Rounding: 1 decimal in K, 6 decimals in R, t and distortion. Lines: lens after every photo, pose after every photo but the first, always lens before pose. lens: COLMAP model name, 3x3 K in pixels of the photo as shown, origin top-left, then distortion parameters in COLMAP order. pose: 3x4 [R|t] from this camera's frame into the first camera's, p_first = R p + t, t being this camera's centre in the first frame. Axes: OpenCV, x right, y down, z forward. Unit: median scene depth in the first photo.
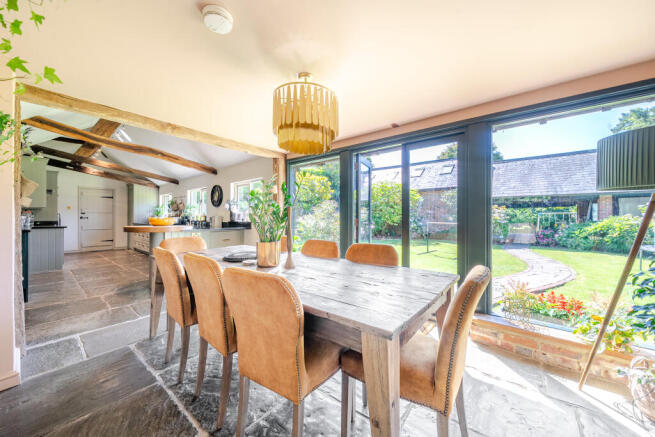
lens RADIAL K [[253.2, 0, 327.5], [0, 253.2, 218.5], [0, 0, 1]] dist [-0.000602, -0.000077]
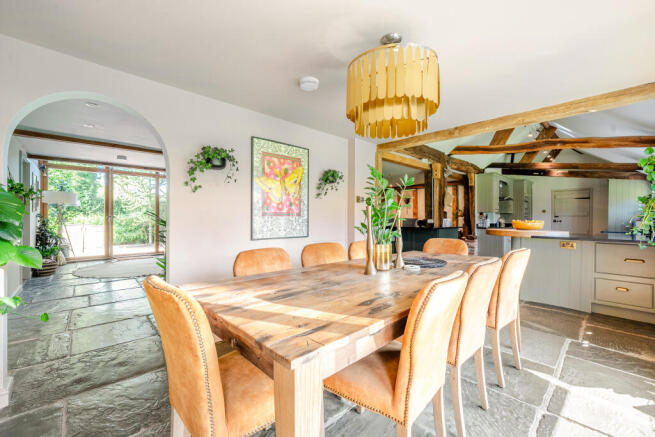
lens RADIAL K [[258.6, 0, 318.7], [0, 258.6, 219.0], [0, 0, 1]] dist [-0.000478, -0.000063]
pose [[-0.123429, -0.000422, -0.992353, 0.162471], [-0.010653, 0.999943, 0.000900, -0.001794], [0.992296, 0.010682, -0.123426, 0.197647]]
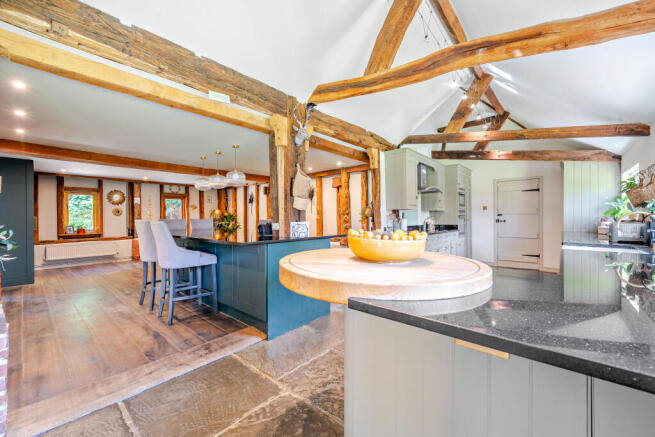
lens RADIAL K [[253.2, 0, 327.5], [0, 253.2, 218.5], [0, 0, 1]] dist [-0.000602, -0.000077]
pose [[-0.005895, 0.004754, -0.999971, -0.208346], [-0.002014, 0.999987, 0.004766, -0.012632], [0.999981, 0.002042, -0.005886, 0.494842]]
